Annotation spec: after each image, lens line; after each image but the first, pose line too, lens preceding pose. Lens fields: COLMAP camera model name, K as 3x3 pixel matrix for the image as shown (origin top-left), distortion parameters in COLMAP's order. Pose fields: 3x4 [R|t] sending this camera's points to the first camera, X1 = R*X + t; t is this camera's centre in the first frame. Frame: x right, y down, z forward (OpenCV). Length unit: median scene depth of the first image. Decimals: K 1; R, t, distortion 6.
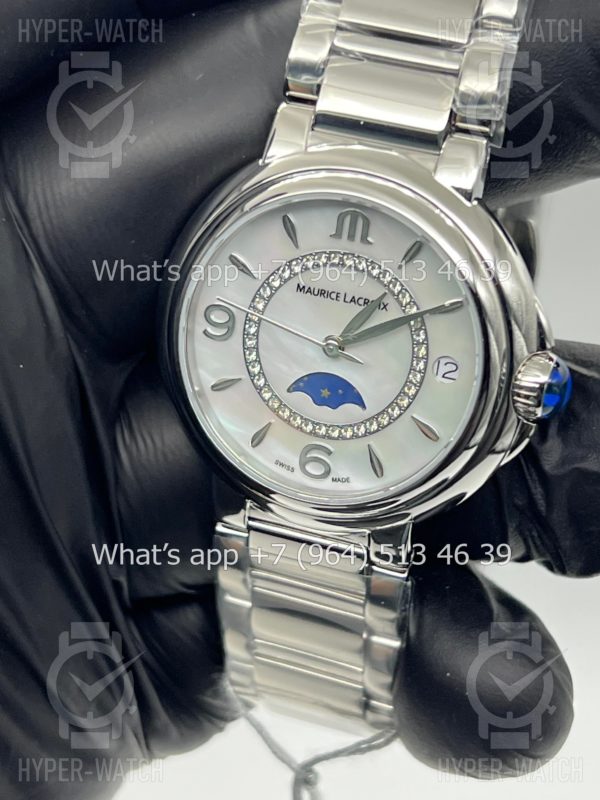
lens RADIAL K [[1844.9, 0, 296.0], [0, 1844.9, 397.5], [0, 0, 1]] dist [0.163248, 0.000000]
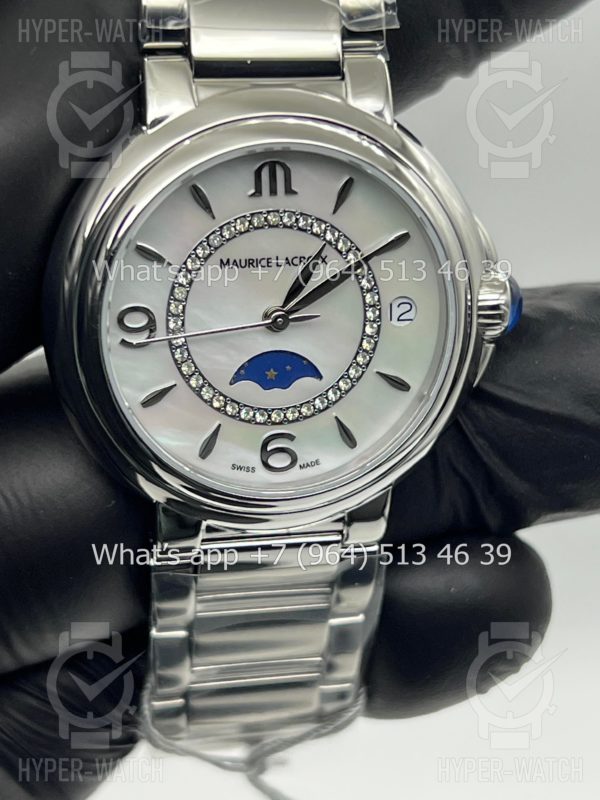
lens RADIAL K [[1844.9, 0, 299.0], [0, 1844.9, 402.8], [0, 0, 1]] dist [0.163248, 0.000000]
pose [[0.860173, -0.267739, 0.434073, -0.360274], [0.260040, 0.962416, 0.078320, -0.055018], [-0.438728, 0.045507, 0.897467, 0.208523]]
